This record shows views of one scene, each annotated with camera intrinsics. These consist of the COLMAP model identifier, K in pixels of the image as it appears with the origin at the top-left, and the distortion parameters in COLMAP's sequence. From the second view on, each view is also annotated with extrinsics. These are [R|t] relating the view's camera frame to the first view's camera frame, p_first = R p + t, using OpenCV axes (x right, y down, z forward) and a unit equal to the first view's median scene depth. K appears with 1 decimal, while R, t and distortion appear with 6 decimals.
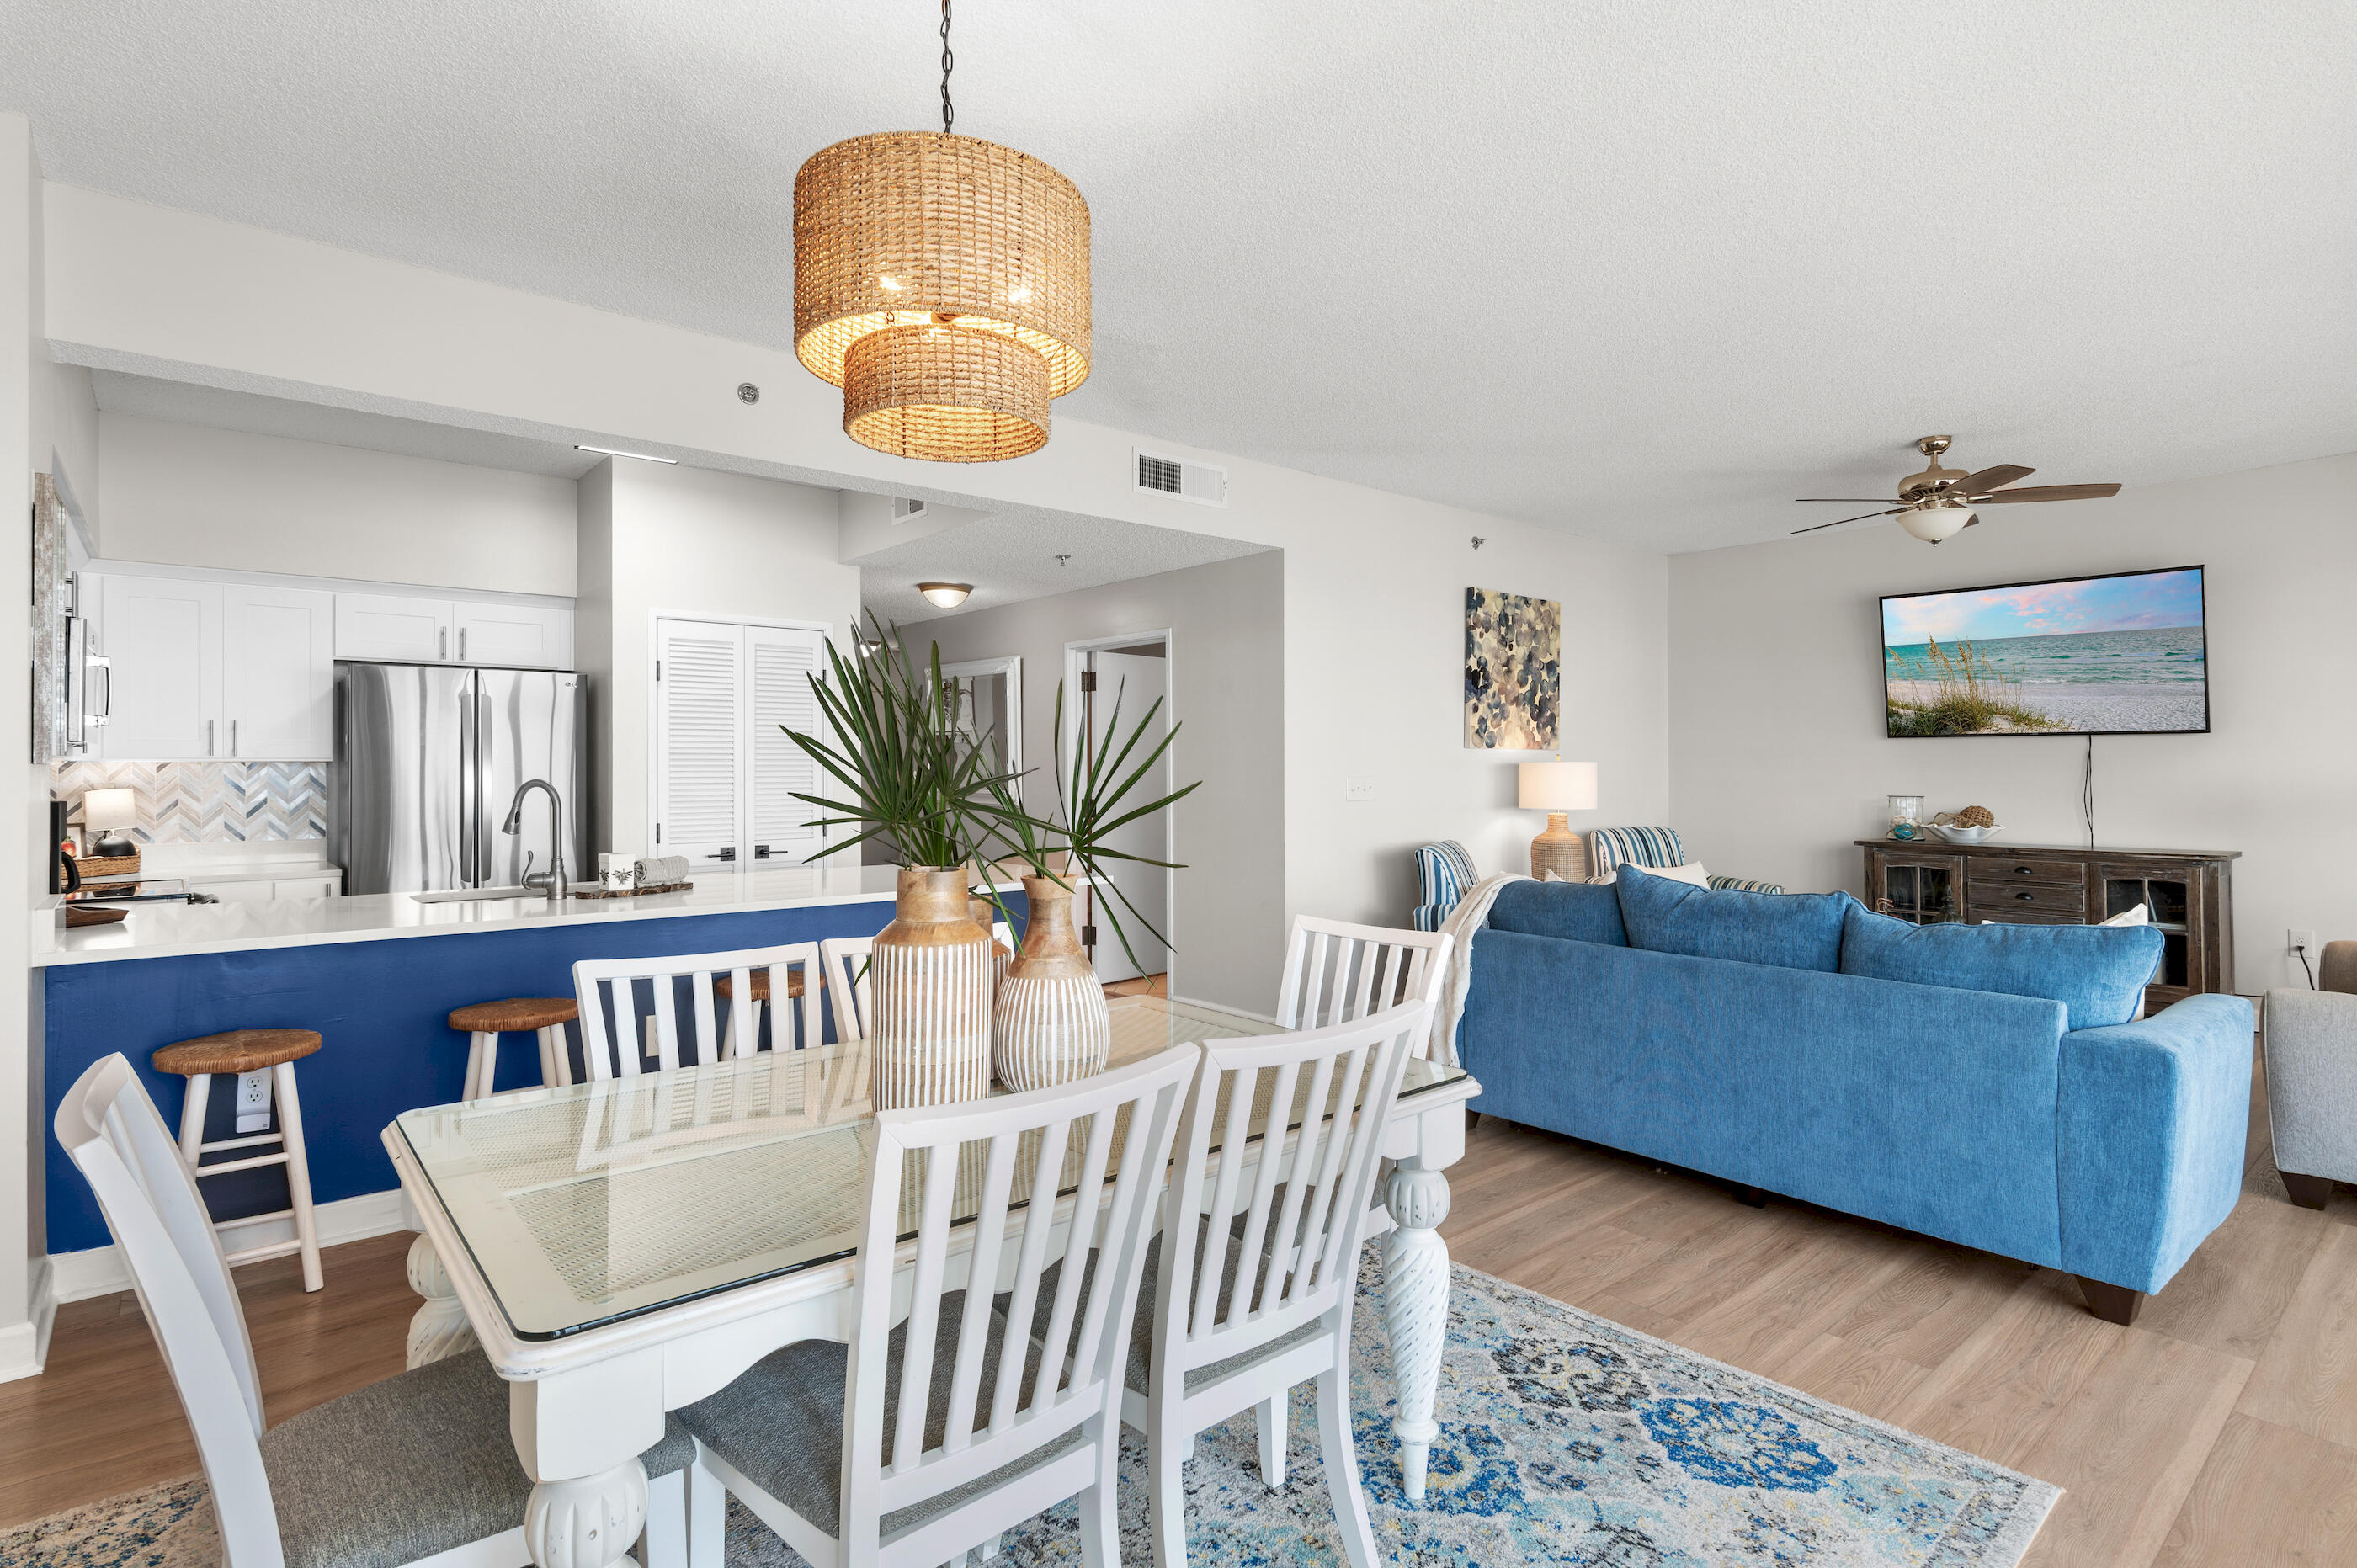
lens RADIAL K [[1168.7, 0, 1178.5], [0, 1168.7, 784.0], [0, 0, 1]] dist [0.001912, -0.000532]
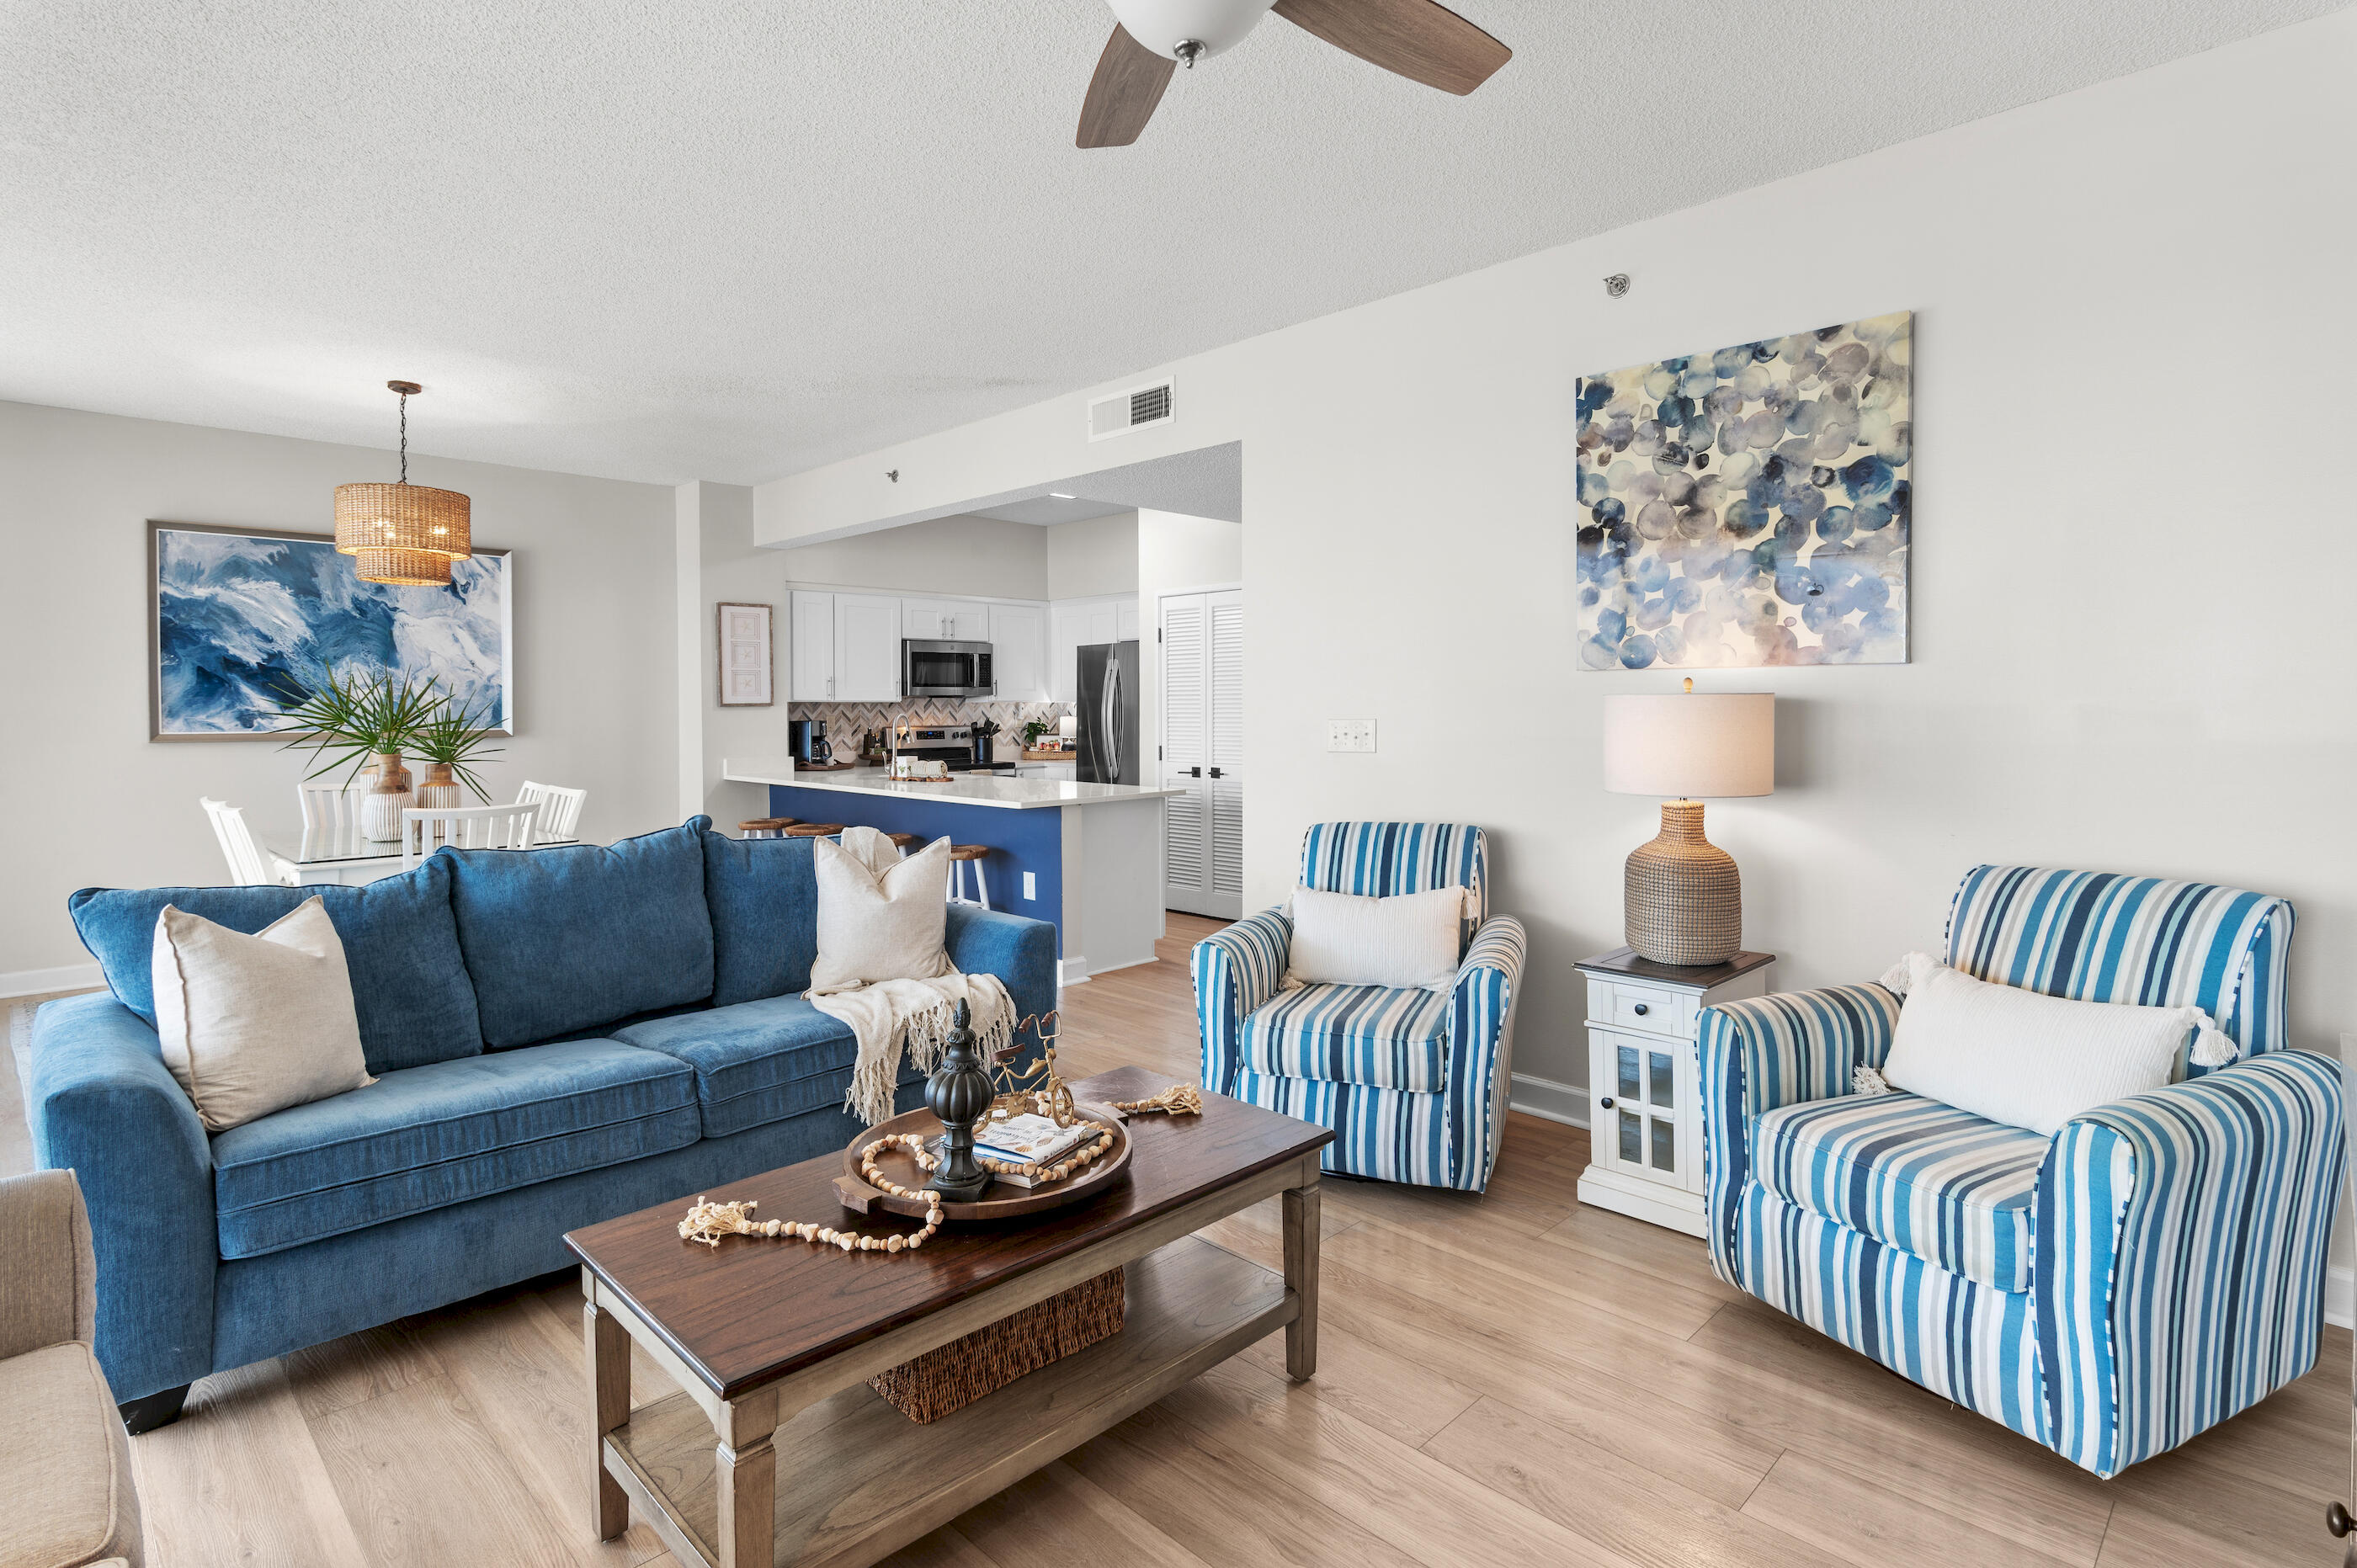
lens RADIAL K [[1170.0, 0, 1203.4], [0, 1170.0, 712.5], [0, 0, 1]] dist [0.001002, -0.000735]
pose [[0.093965, 0.008229, -0.995542, 0.922529], [-0.008103, 0.999939, 0.007500, -0.016070], [0.995543, 0.007362, 0.094026, 0.909217]]
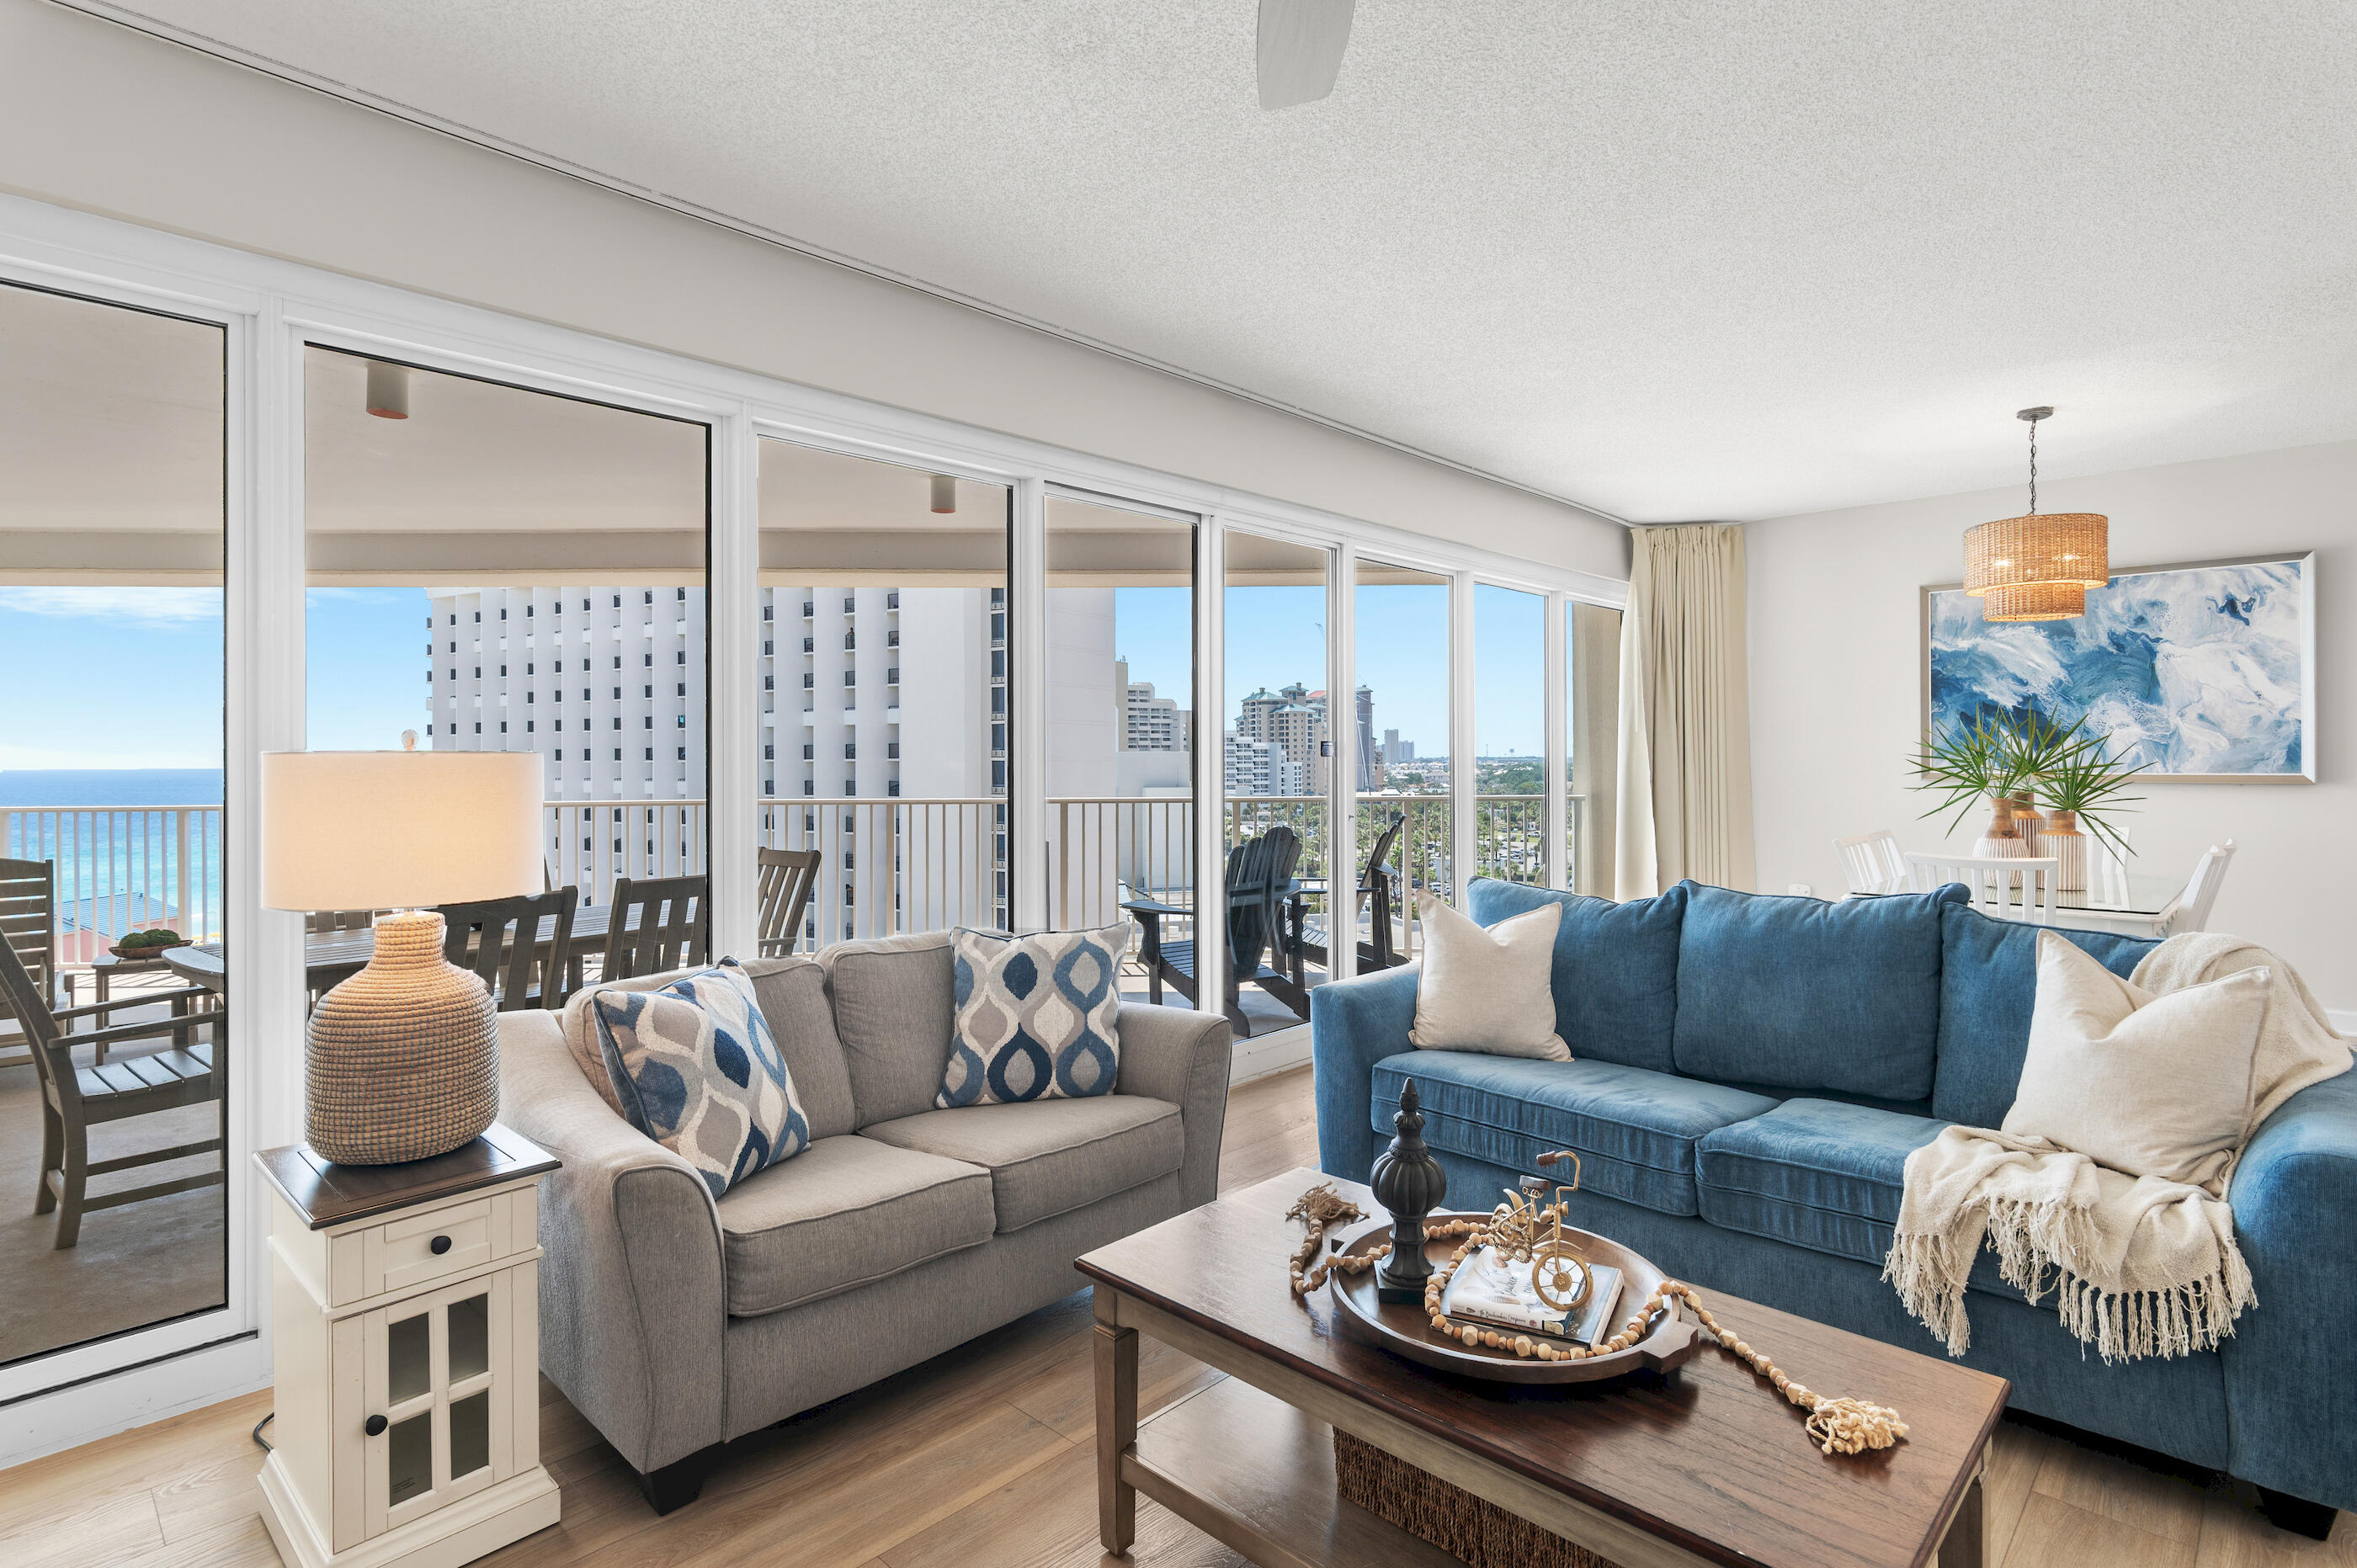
lens RADIAL K [[1148.2, 0, 1188.4], [0, 1148.2, 769.9], [0, 0, 1]] dist [0.001396, -0.001235]
pose [[-0.994261, 0.011800, -0.106330, 0.667719], [0.009322, 0.999674, 0.023772, -0.019065], [0.106576, 0.022644, -0.994047, 1.160155]]
